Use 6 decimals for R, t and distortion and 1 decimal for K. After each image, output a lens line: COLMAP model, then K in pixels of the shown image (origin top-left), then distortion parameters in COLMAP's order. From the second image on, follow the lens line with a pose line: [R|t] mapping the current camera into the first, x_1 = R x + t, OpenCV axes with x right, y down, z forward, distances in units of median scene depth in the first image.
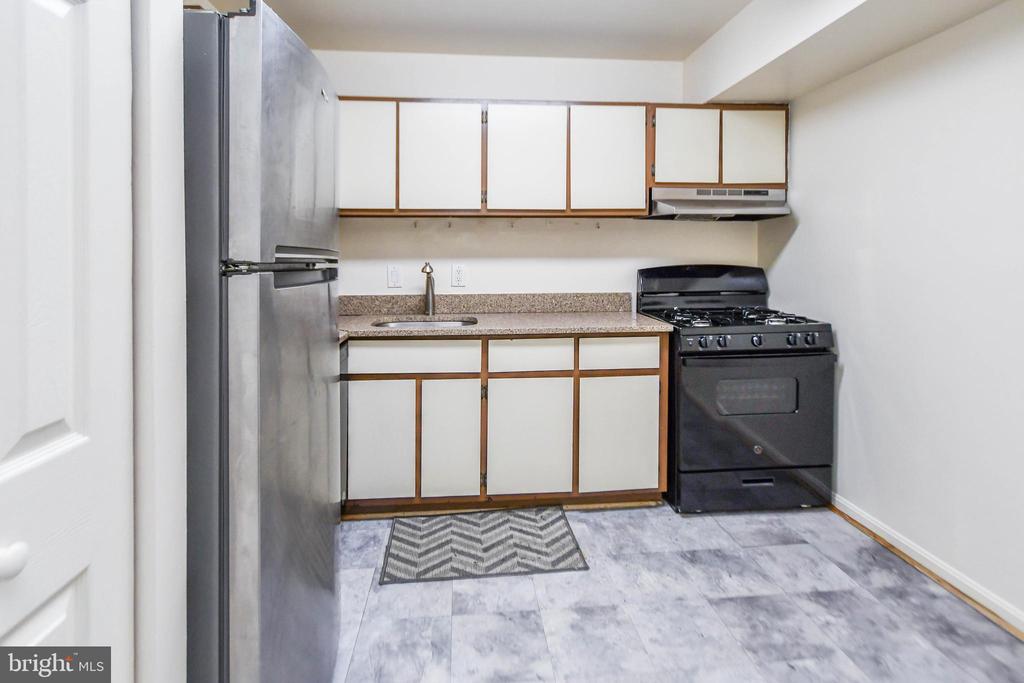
lens RADIAL K [[525.4, 0, 512.0], [0, 525.4, 341.5], [0, 0, 1]] dist [-0.003177, -0.000671]
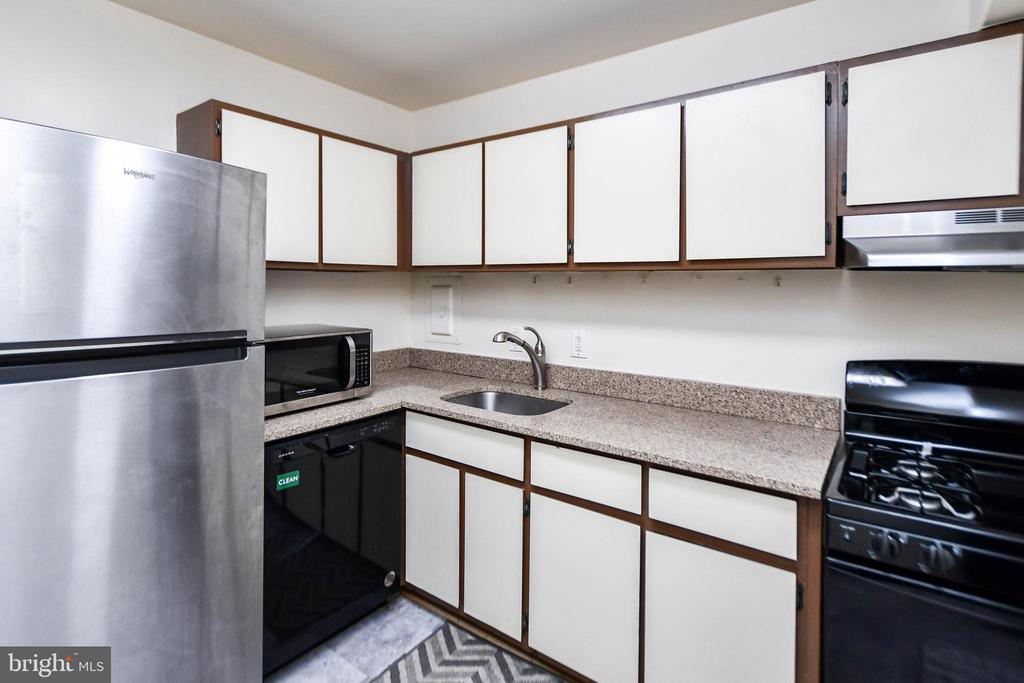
lens RADIAL K [[525.4, 0, 512.0], [0, 525.4, 341.5], [0, 0, 1]] dist [-0.003177, -0.000671]
pose [[0.736629, 0.082878, -0.671199, 0.394157], [-0.120165, 0.992710, -0.009302, -0.123471], [0.665536, 0.087506, 0.741219, 0.398466]]
